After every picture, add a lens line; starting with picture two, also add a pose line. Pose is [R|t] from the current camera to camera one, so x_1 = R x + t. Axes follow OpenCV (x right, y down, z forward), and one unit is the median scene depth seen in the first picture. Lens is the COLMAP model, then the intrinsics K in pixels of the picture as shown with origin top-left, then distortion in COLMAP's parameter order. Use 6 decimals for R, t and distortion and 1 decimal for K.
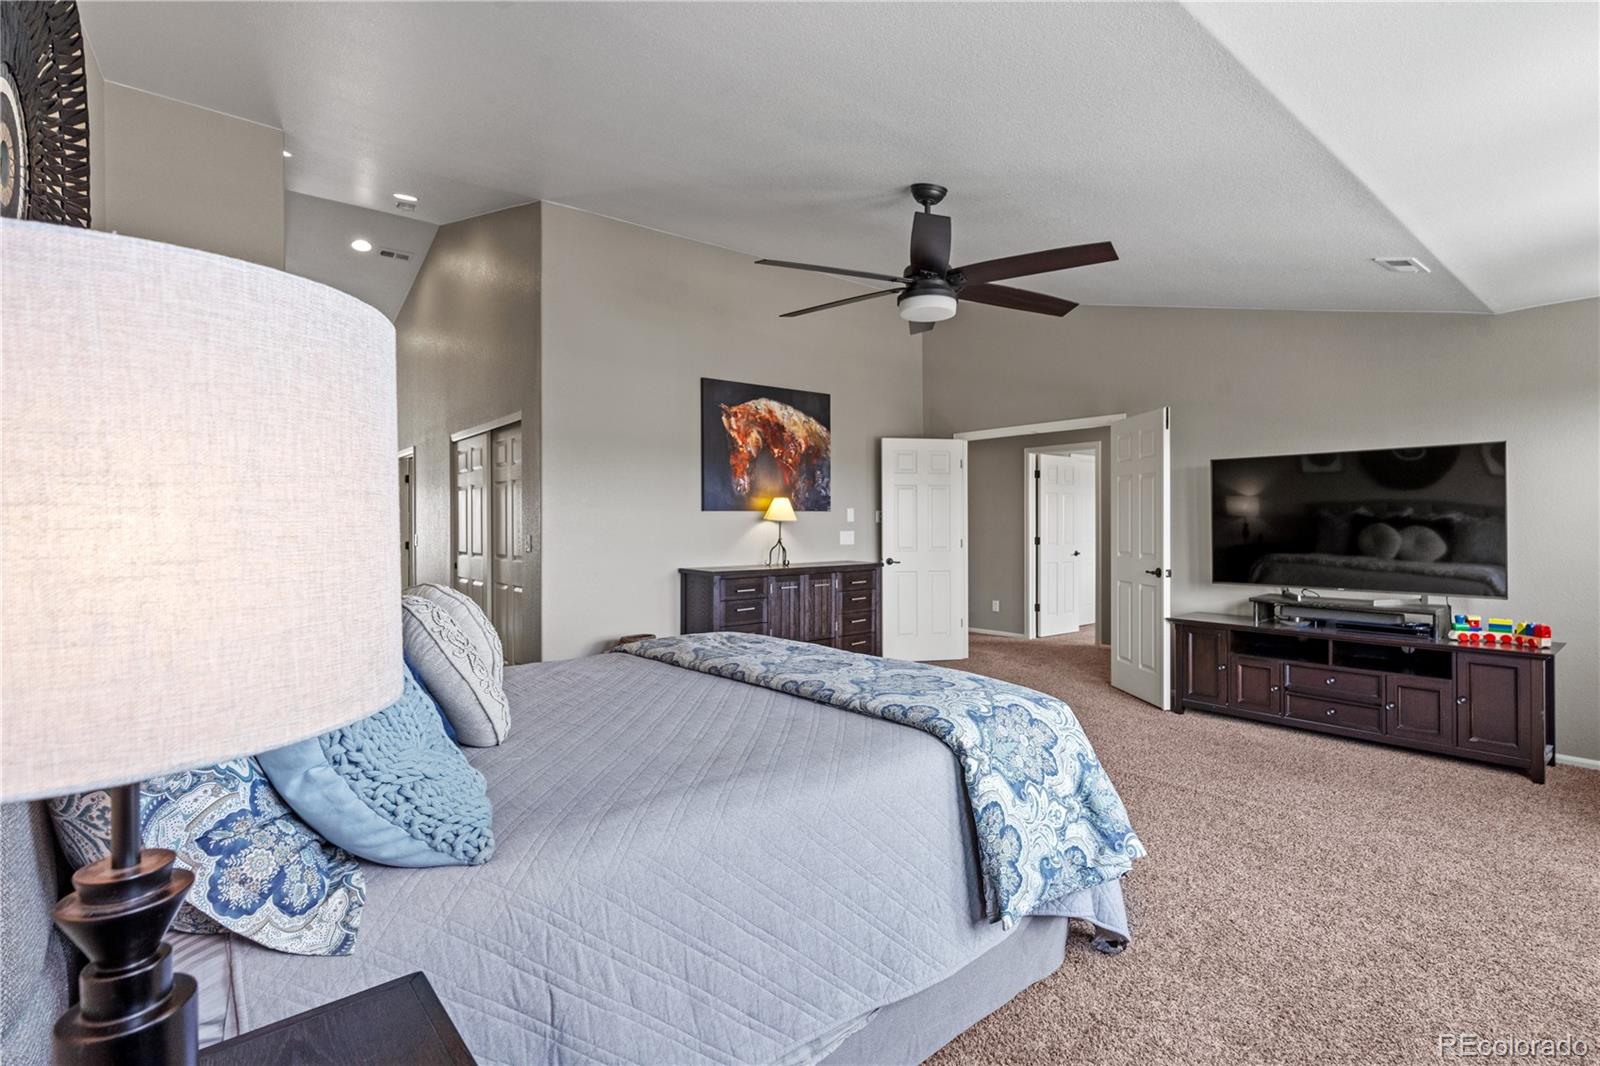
lens RADIAL K [[751.4, 0, 798.5], [0, 751.4, 524.3], [0, 0, 1]] dist [-0.001629, -0.000340]
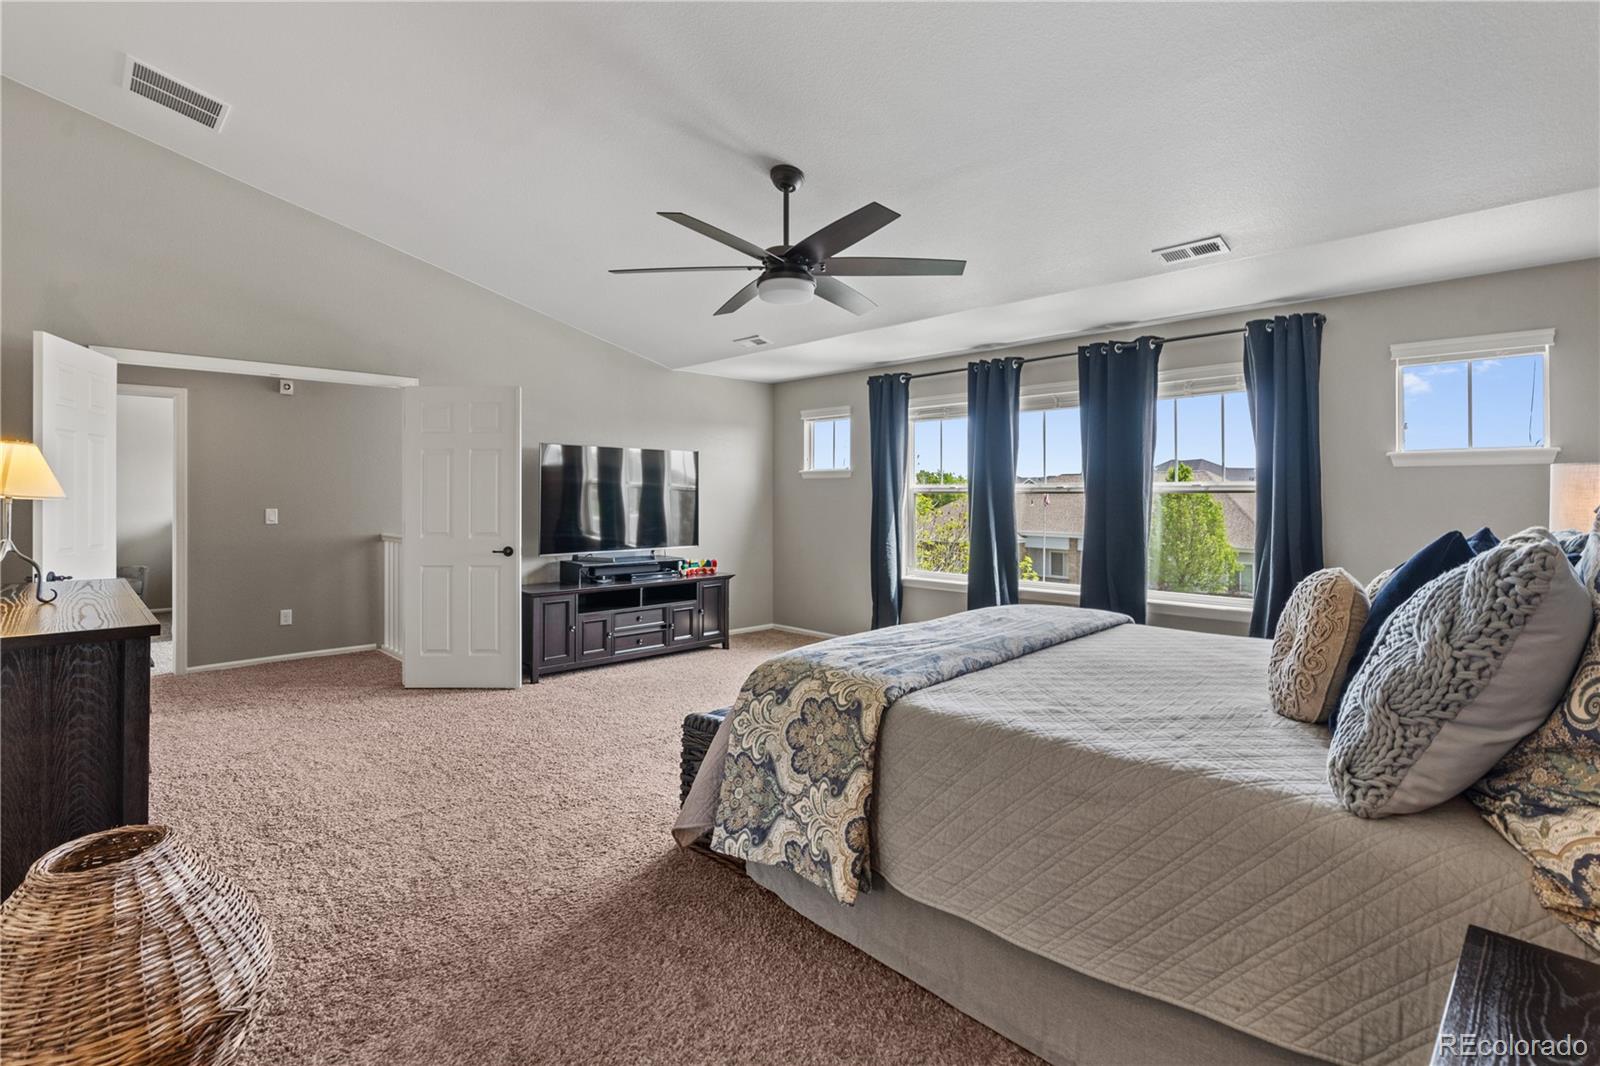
lens RADIAL K [[754.8, 0, 799.6], [0, 754.8, 494.9], [0, 0, 1]] dist [-0.000170, -0.000017]
pose [[-0.083066, 0.003861, 0.996537, -0.722759], [0.003304, 0.999988, -0.003599, -0.006940], [-0.996539, 0.002994, -0.083078, 0.912773]]
